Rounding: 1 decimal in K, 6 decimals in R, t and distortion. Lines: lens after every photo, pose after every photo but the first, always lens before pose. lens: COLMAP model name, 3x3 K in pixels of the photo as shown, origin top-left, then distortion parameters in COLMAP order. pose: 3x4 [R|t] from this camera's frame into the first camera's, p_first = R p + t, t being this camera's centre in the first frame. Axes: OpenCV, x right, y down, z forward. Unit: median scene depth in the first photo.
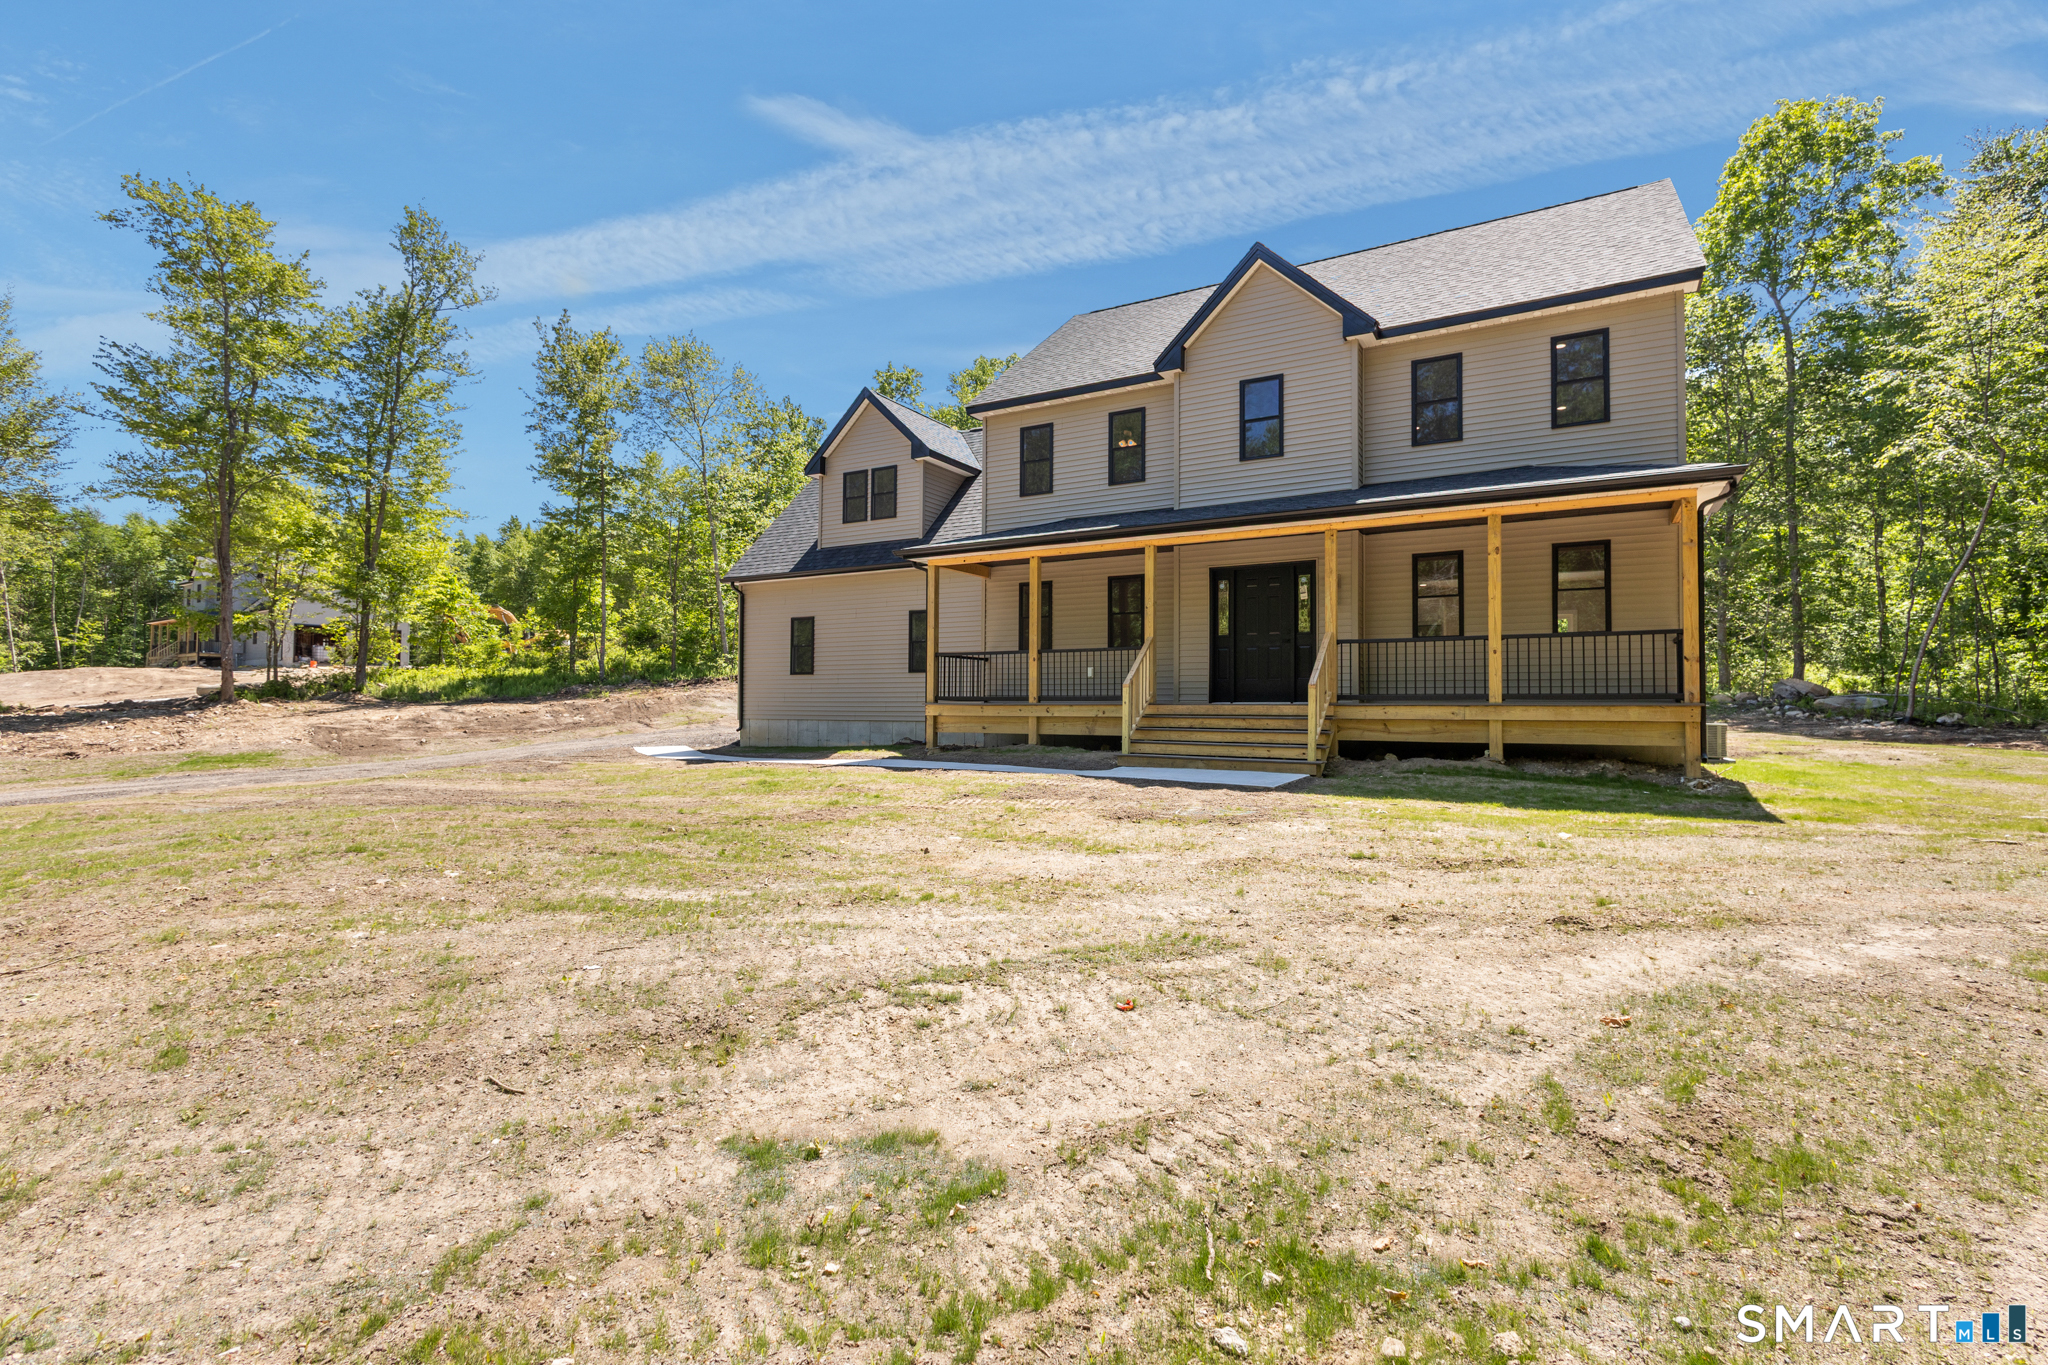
lens RADIAL K [[936.8, 0, 1024.0], [0, 936.8, 682.5], [0, 0, 1]] dist [0.002948, 0.000699]
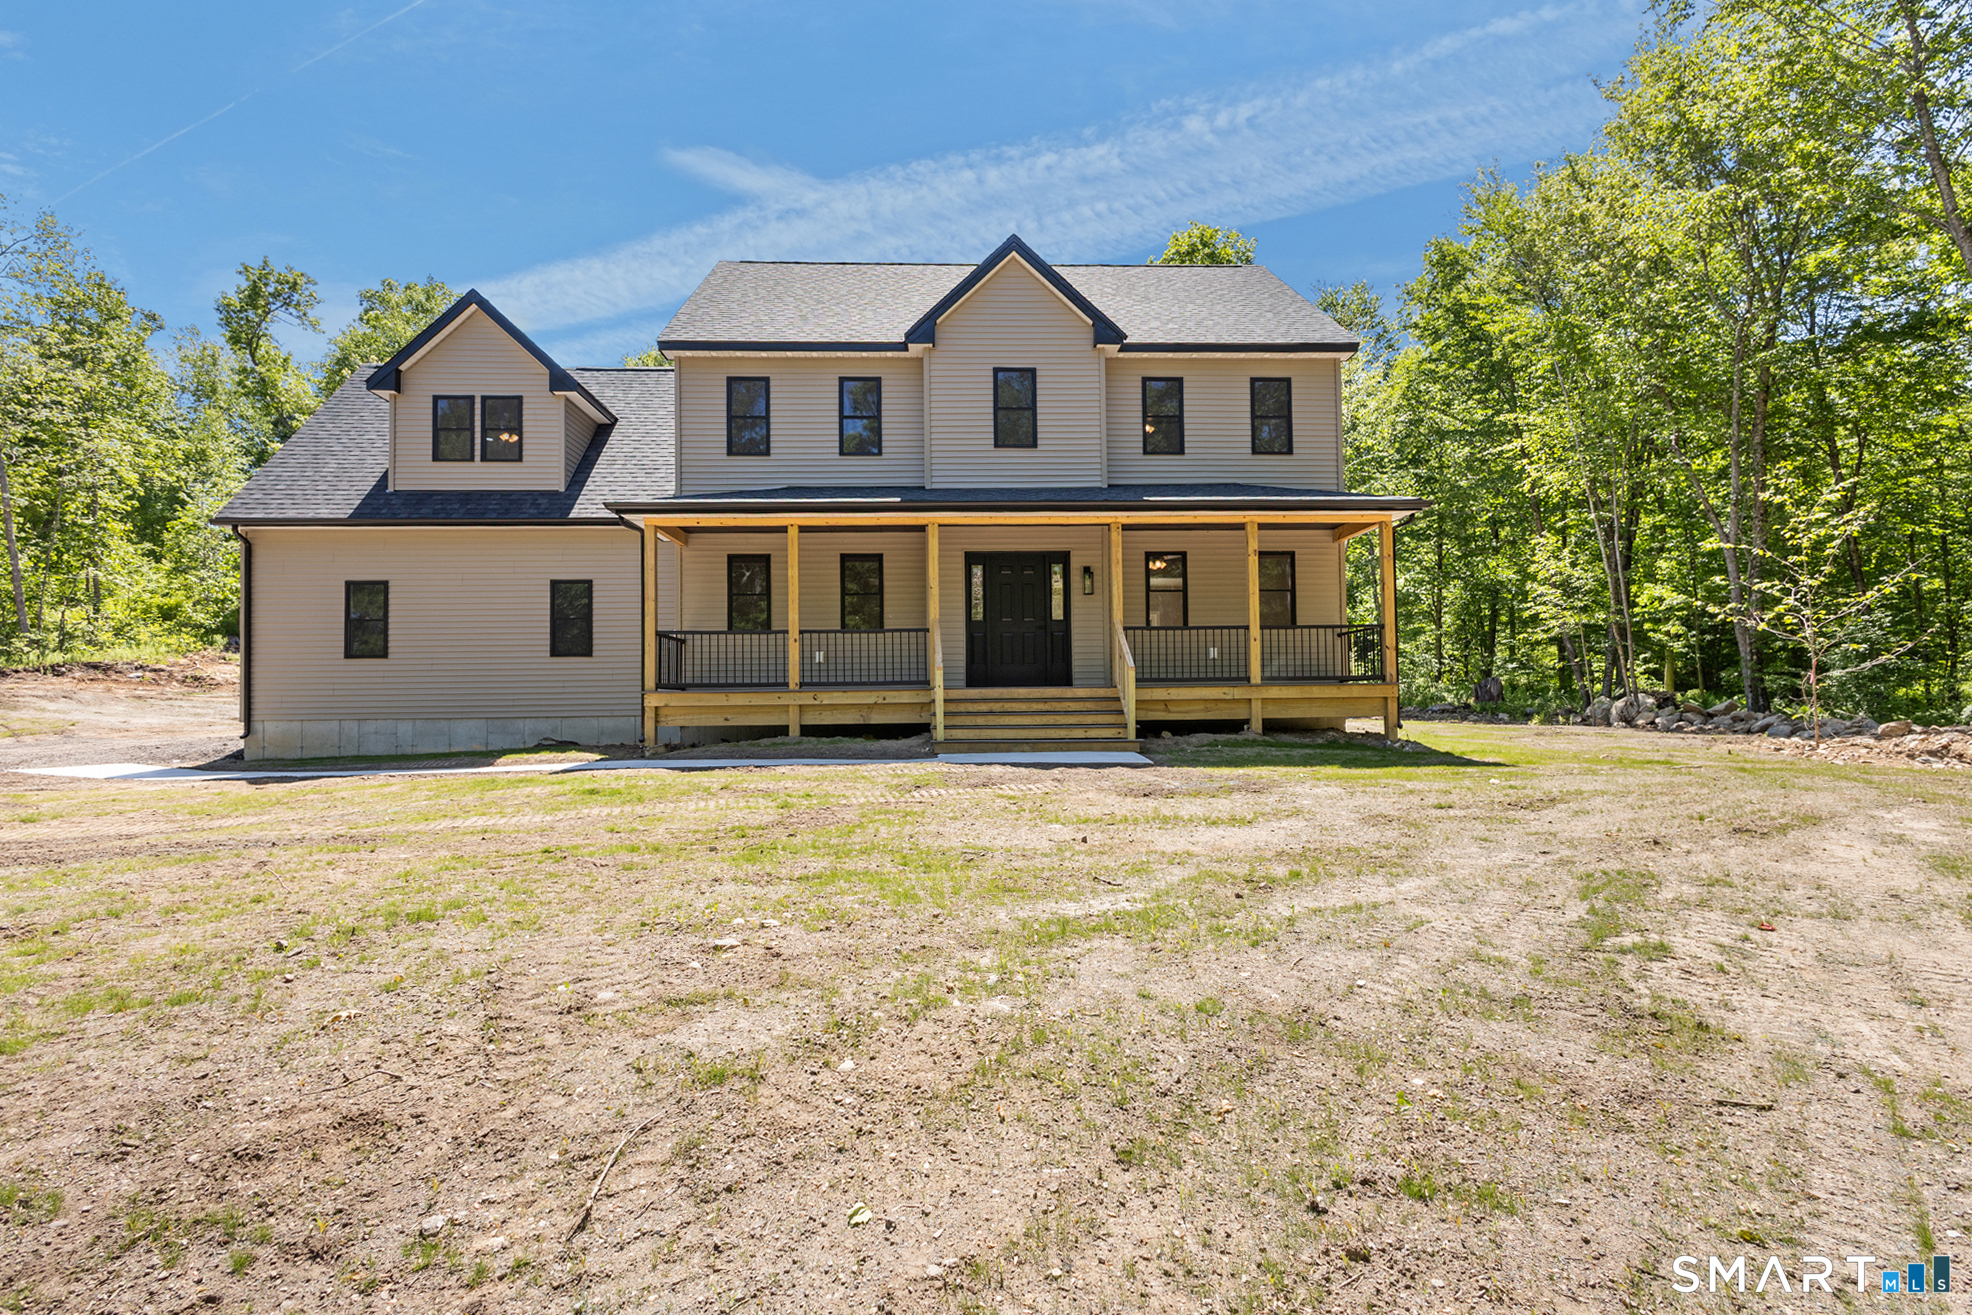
lens RADIAL K [[911.4, 0, 988.1], [0, 911.4, 680.1], [0, 0, 1]] dist [0.007932, 0.000329]
pose [[0.842608, -0.007073, 0.538480, -0.302315], [0.001817, 0.999945, 0.010290, 0.004149], [-0.538524, -0.007692, 0.842575, 0.172359]]
